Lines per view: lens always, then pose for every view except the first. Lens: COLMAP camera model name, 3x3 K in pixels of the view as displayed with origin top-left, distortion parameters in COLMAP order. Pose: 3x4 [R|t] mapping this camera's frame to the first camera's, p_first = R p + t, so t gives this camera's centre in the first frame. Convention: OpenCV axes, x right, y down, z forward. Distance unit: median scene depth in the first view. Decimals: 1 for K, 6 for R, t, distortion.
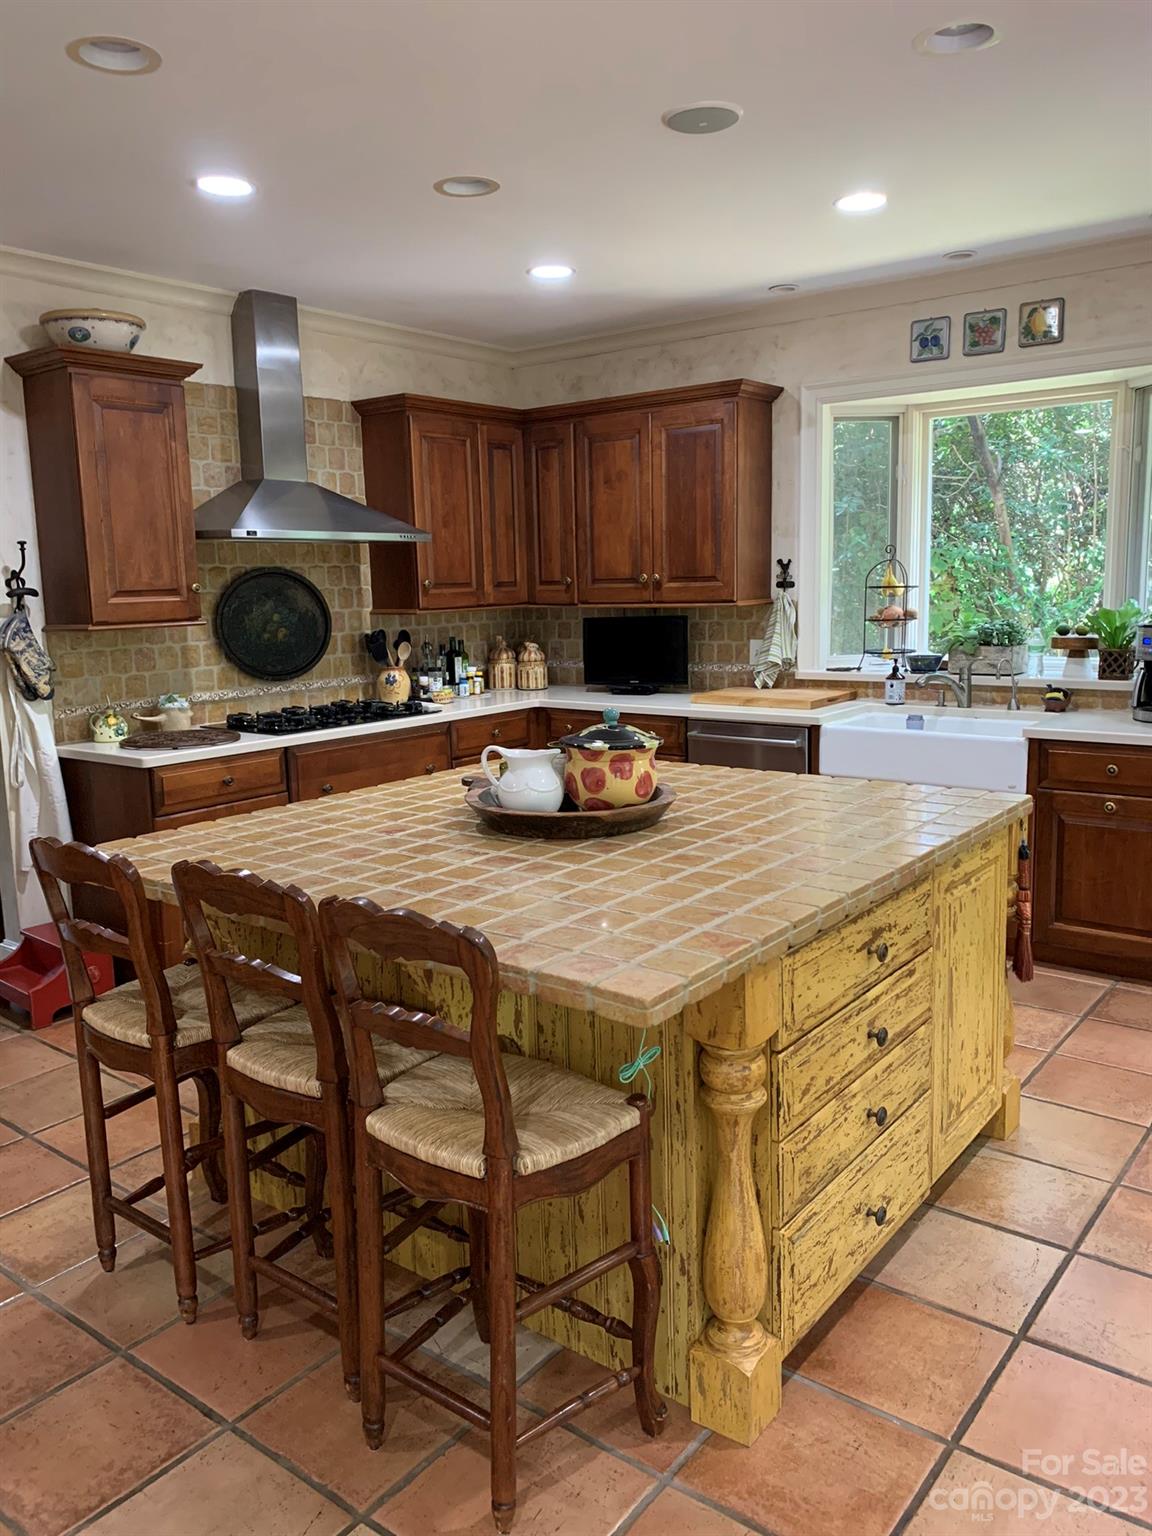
lens RADIAL K [[1180.1, 0, 574.4], [0, 1180.1, 746.5], [0, 0, 1]] dist [0.011792, -0.006453]
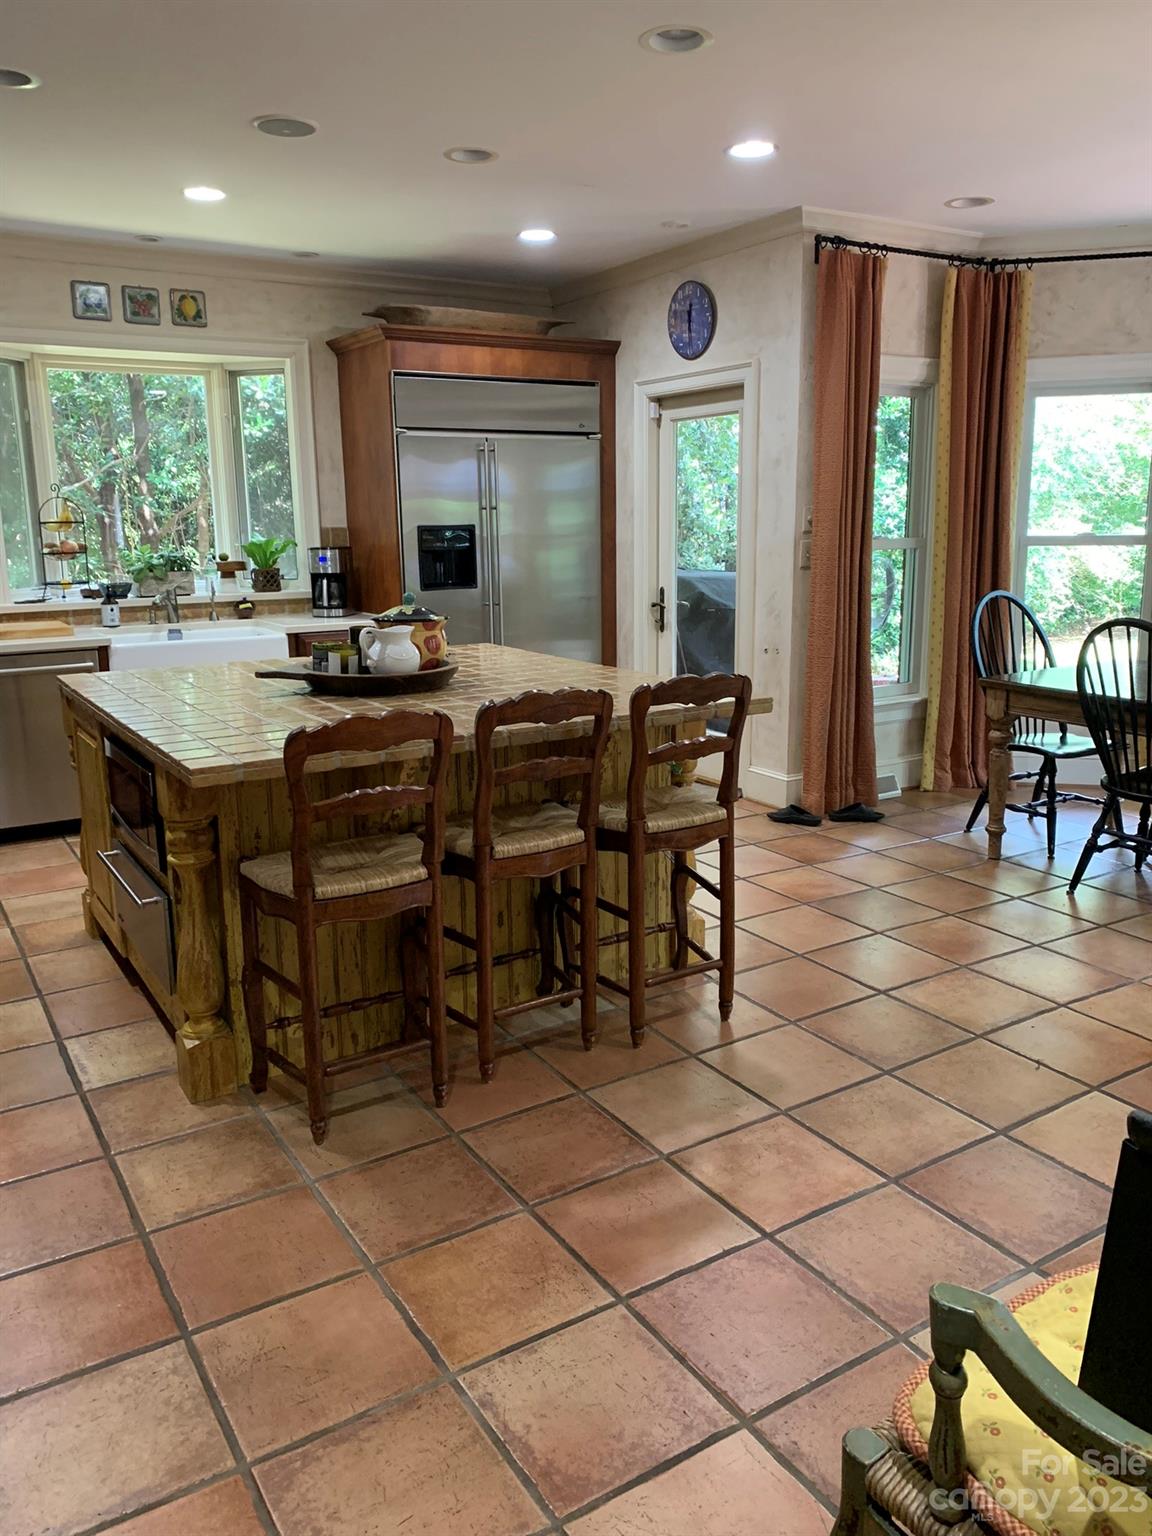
lens RADIAL K [[1165.4, 0, 573.7], [0, 1165.4, 746.7], [0, 0, 1]] dist [0.013287, 0.000725]
pose [[0.346524, -0.166070, 0.923224, -0.673224], [0.140369, 0.982302, 0.124010, 0.000506], [-0.927479, 0.086619, 0.363703, 0.212407]]
